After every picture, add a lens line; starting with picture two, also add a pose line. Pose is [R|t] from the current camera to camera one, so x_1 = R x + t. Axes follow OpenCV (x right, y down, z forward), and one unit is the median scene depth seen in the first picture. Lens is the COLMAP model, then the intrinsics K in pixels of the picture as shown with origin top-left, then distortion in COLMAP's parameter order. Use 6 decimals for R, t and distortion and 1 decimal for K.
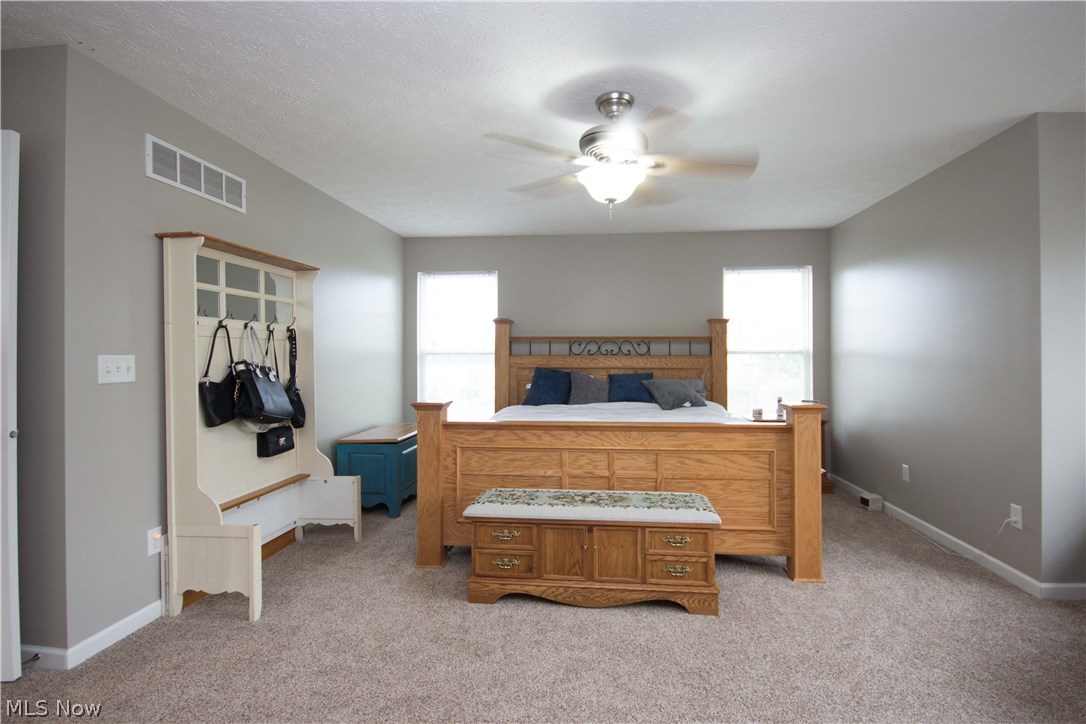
lens RADIAL K [[461.6, 0, 543.1], [0, 461.6, 382.3], [0, 0, 1]] dist [-0.002144, -0.000142]
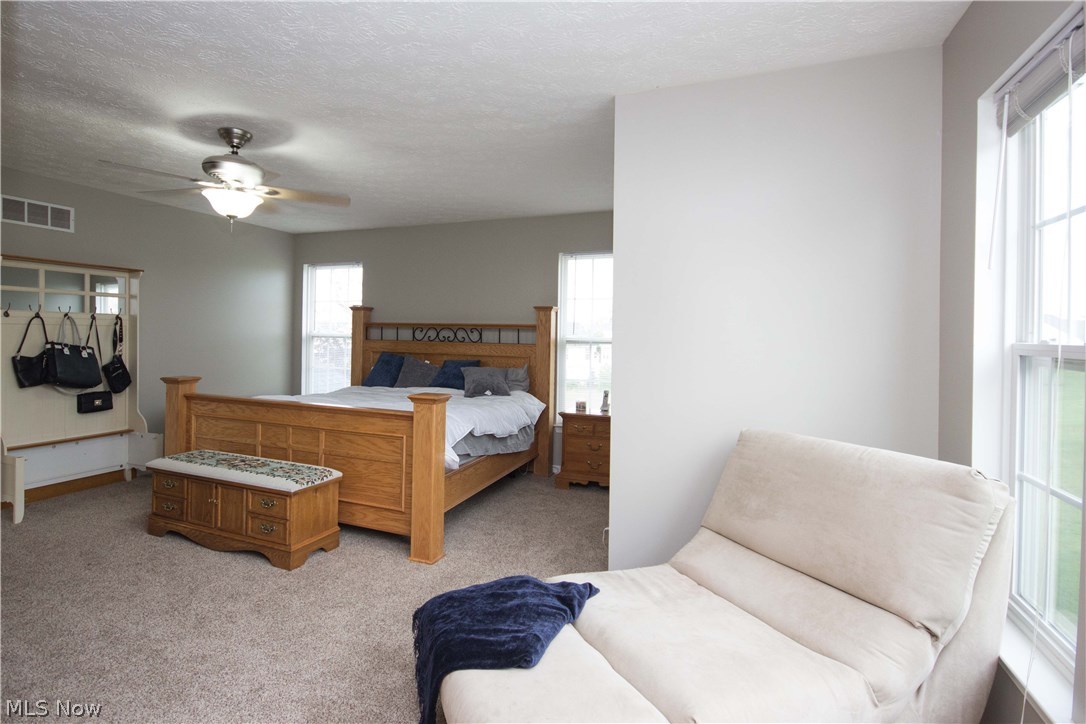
lens RADIAL K [[506.7, 0, 546.2], [0, 506.7, 369.1], [0, 0, 1]] dist [-0.000240, -0.000345]
pose [[0.956903, 0.037908, -0.287924, 1.099021], [-0.035401, 0.999276, 0.013910, -0.034195], [0.288243, -0.003118, 0.957552, -0.025971]]
